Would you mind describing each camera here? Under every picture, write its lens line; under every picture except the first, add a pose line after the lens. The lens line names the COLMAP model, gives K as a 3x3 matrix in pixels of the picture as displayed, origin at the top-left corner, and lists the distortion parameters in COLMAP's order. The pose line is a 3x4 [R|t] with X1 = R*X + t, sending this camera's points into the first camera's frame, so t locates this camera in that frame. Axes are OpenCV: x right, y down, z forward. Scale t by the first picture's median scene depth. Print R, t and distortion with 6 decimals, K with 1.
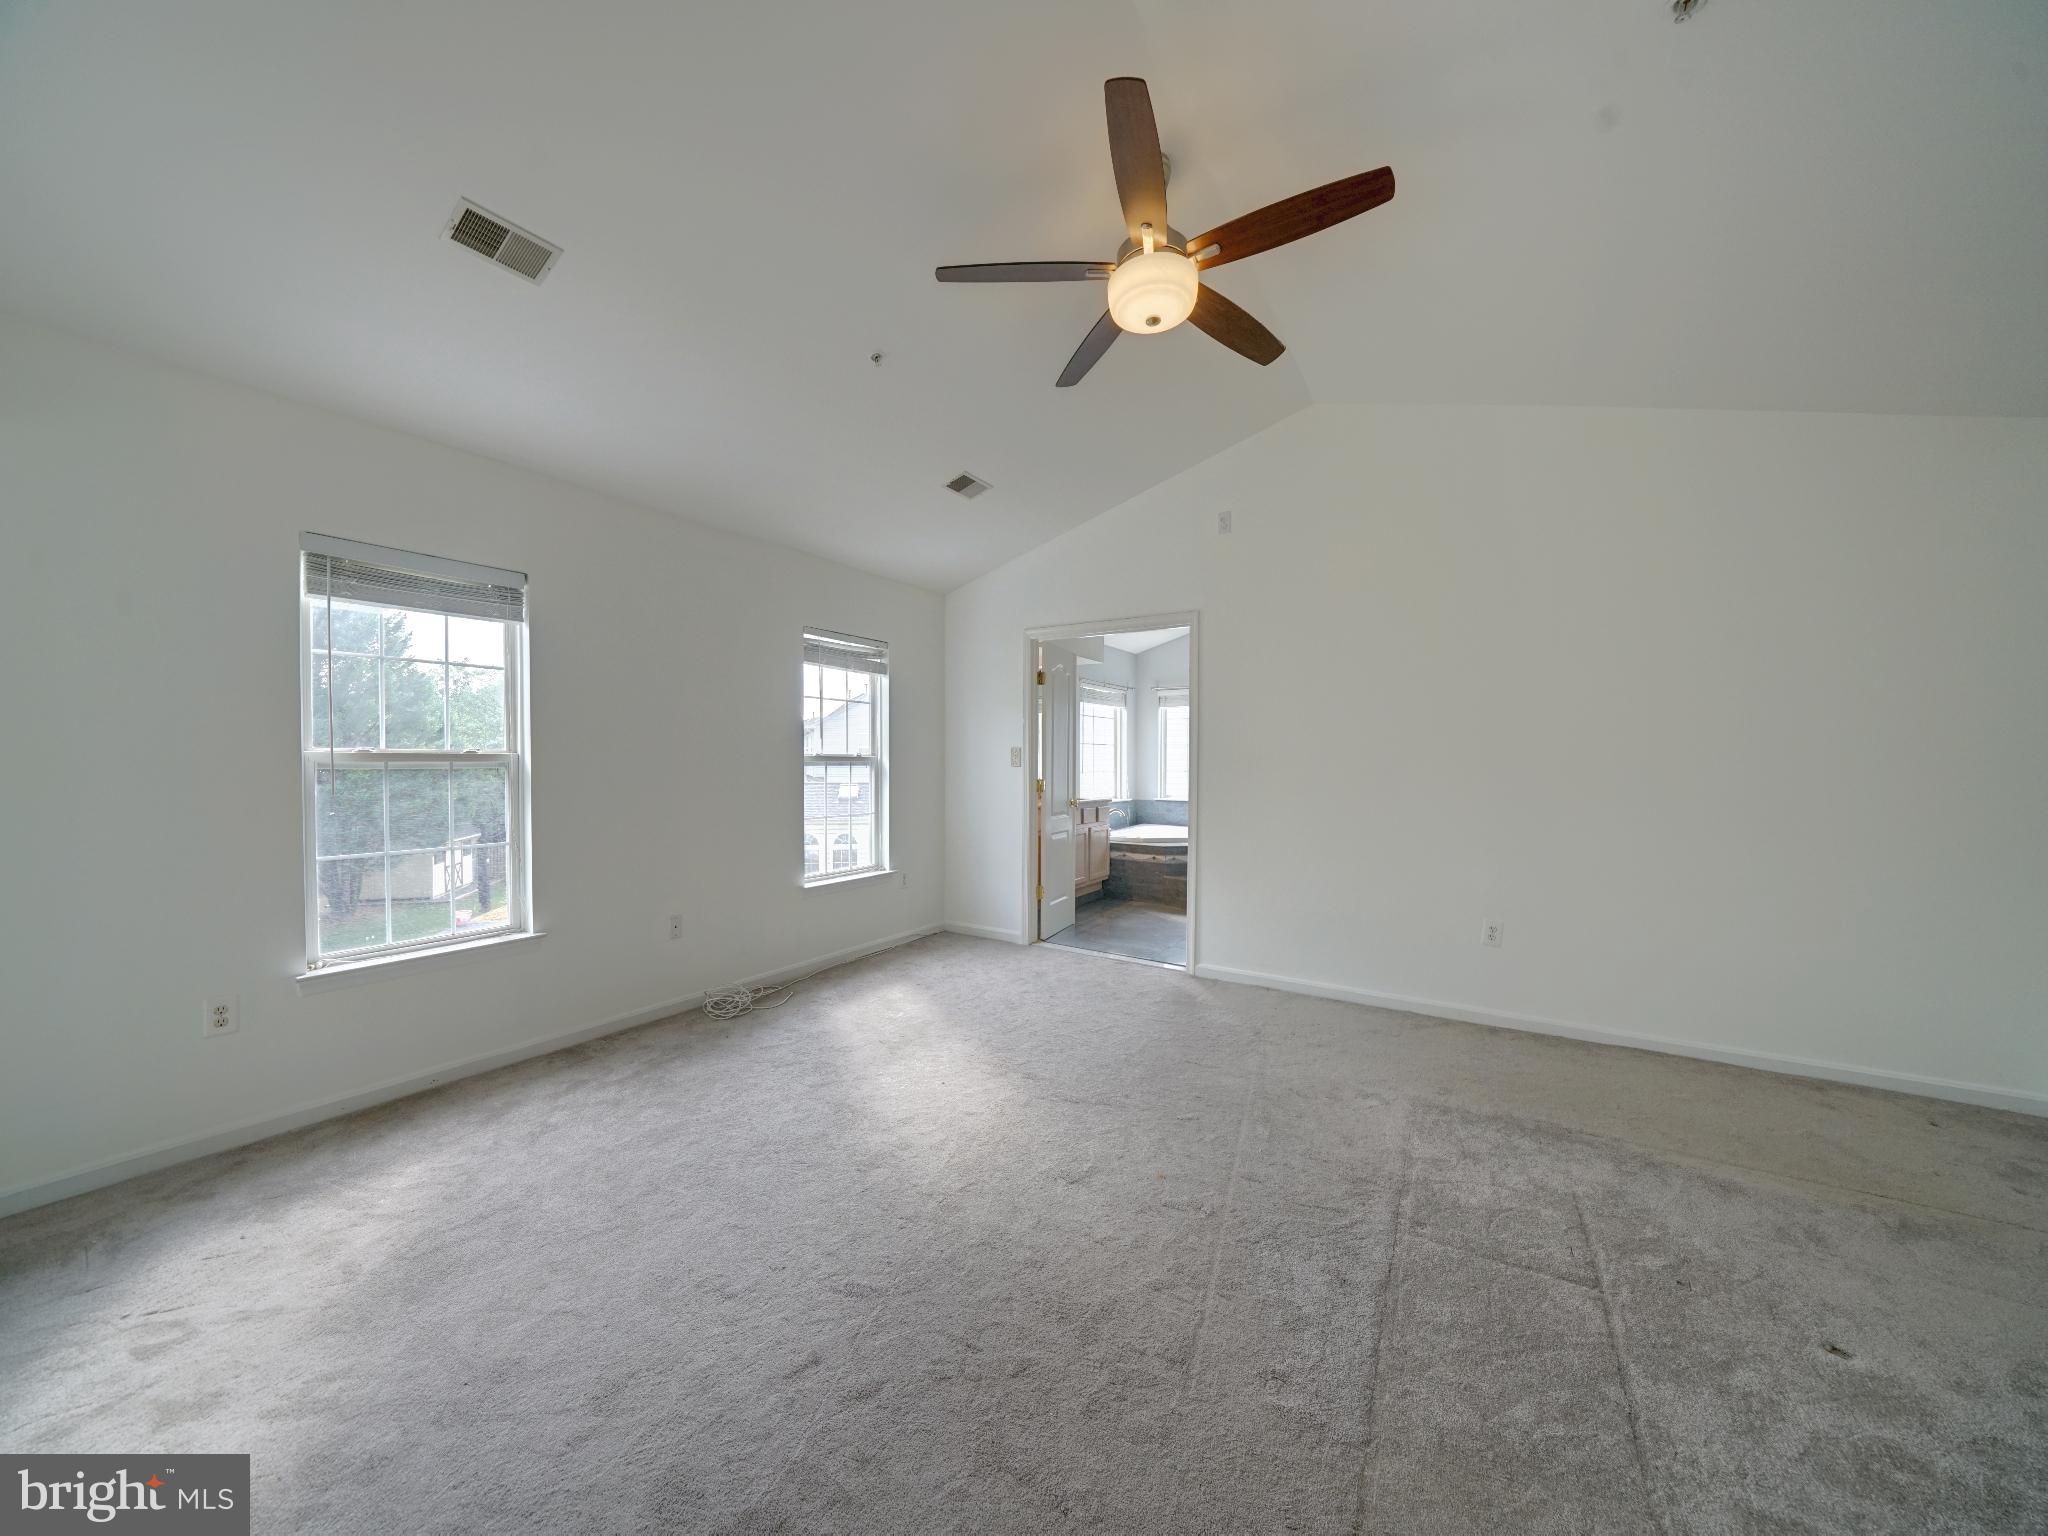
lens RADIAL K [[720.1, 0, 1014.8], [0, 720.1, 771.6], [0, 0, 1]] dist [-0.016893, 0.000232]
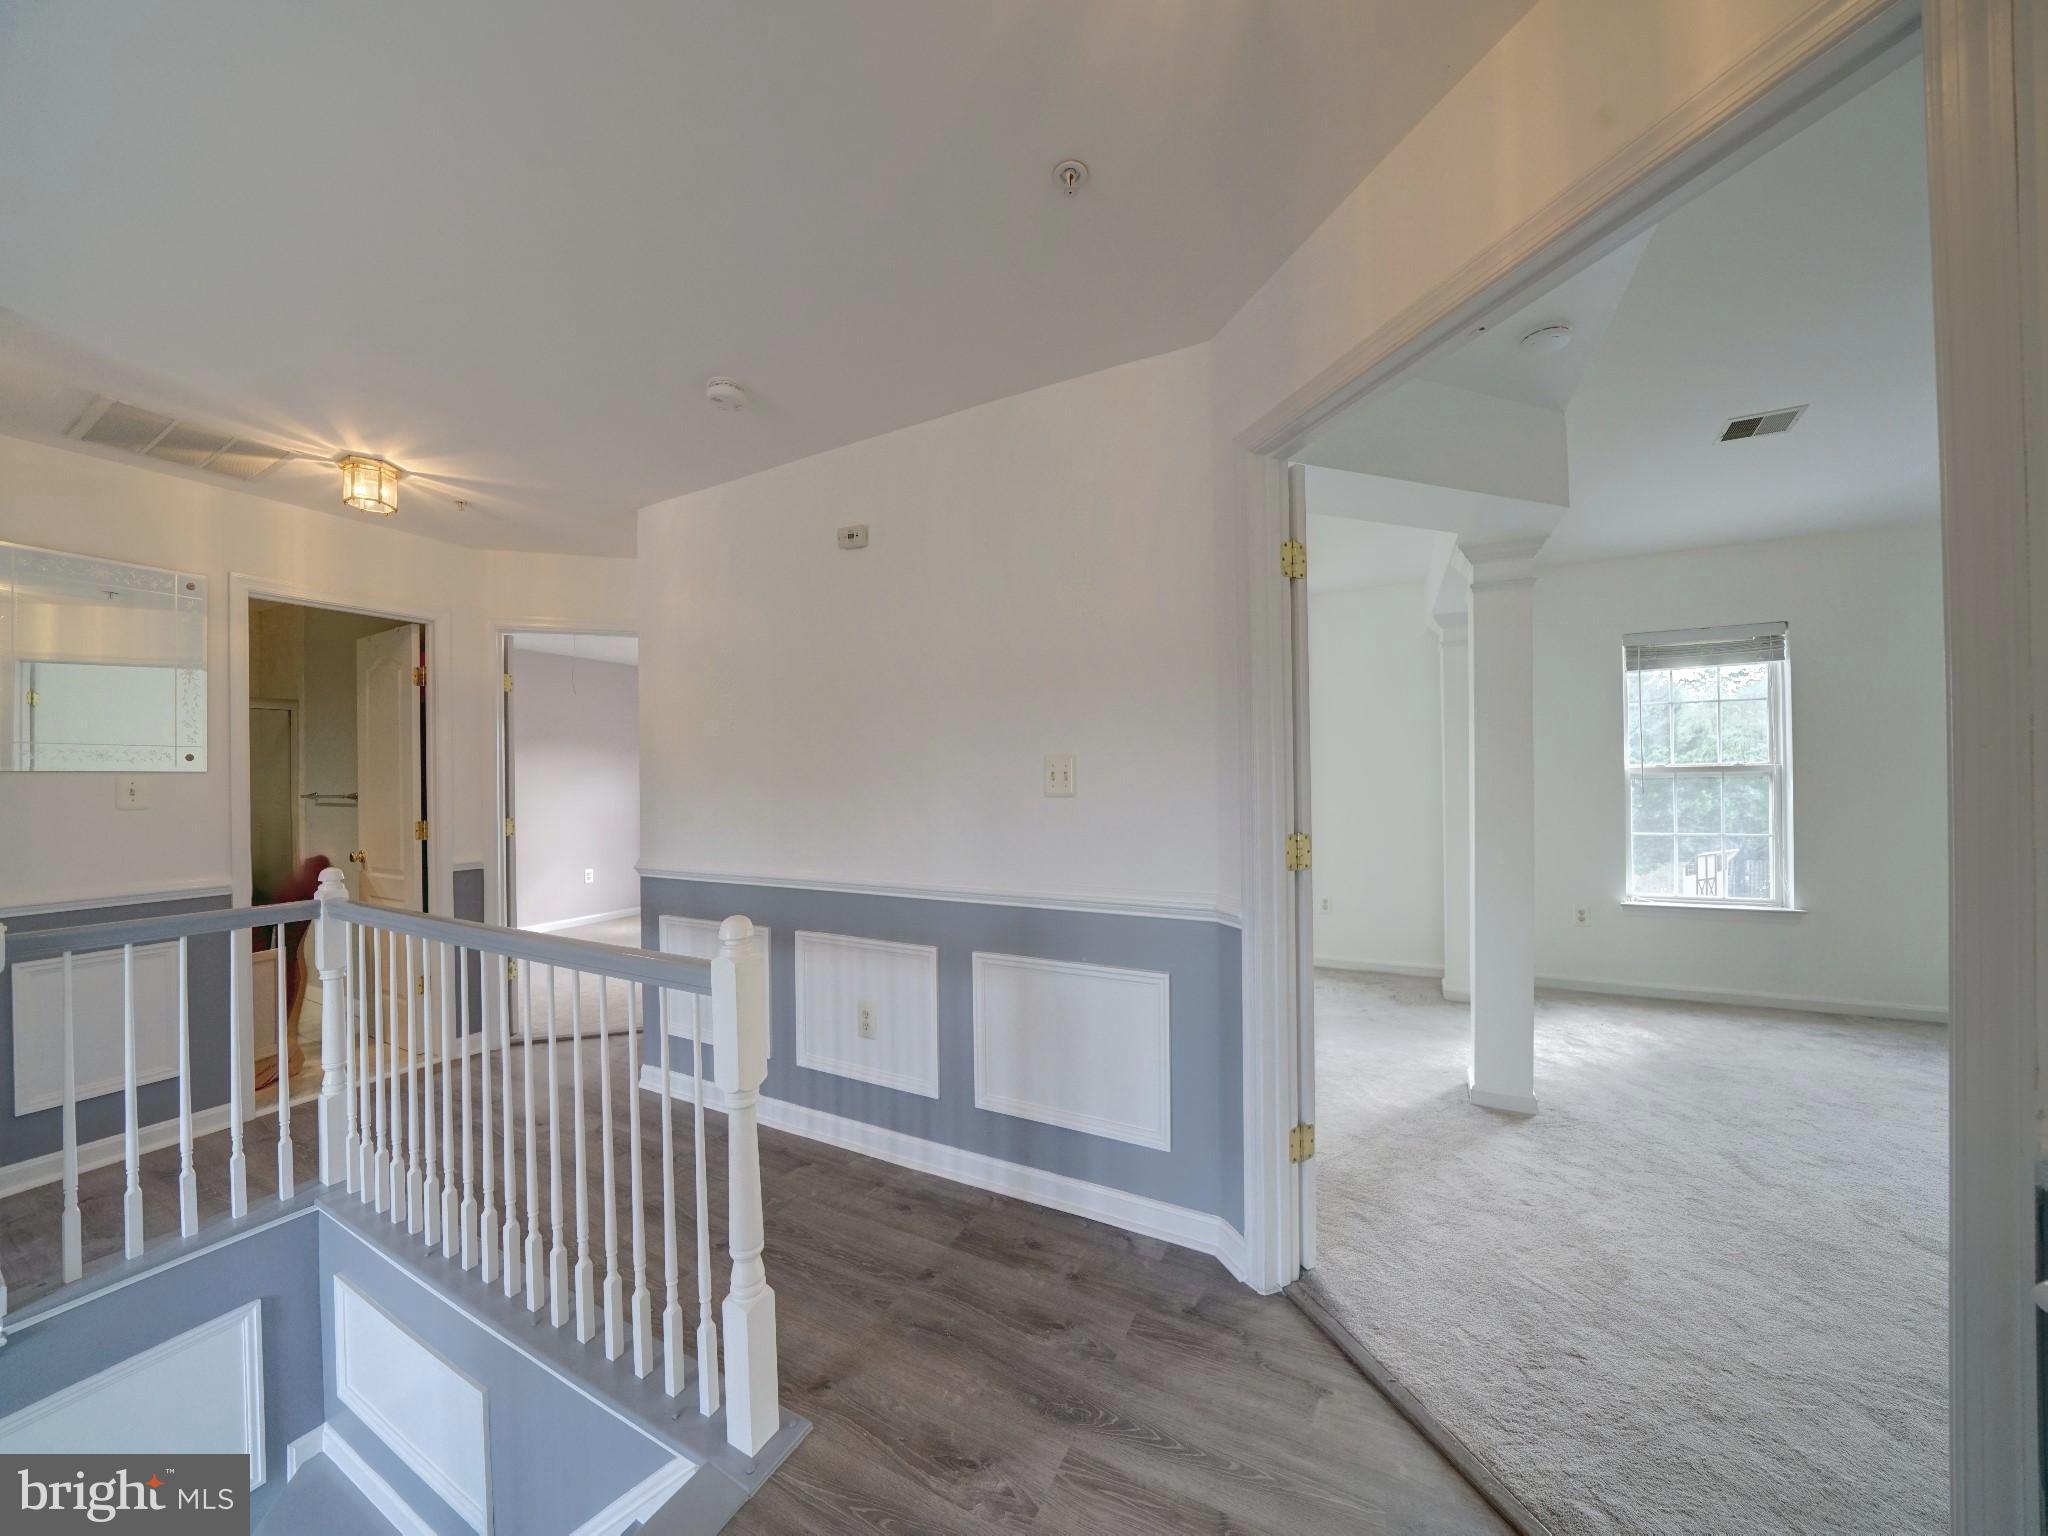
lens RADIAL K [[720.1, 0, 1011.5], [0, 720.1, 784.1], [0, 0, 1]] dist [-0.016893, 0.000232]
pose [[0.129699, -0.000118, -0.991553, 0.419762], [0.002375, 0.999997, 0.000192, 0.007007], [0.991551, -0.002380, 0.129699, -0.585281]]
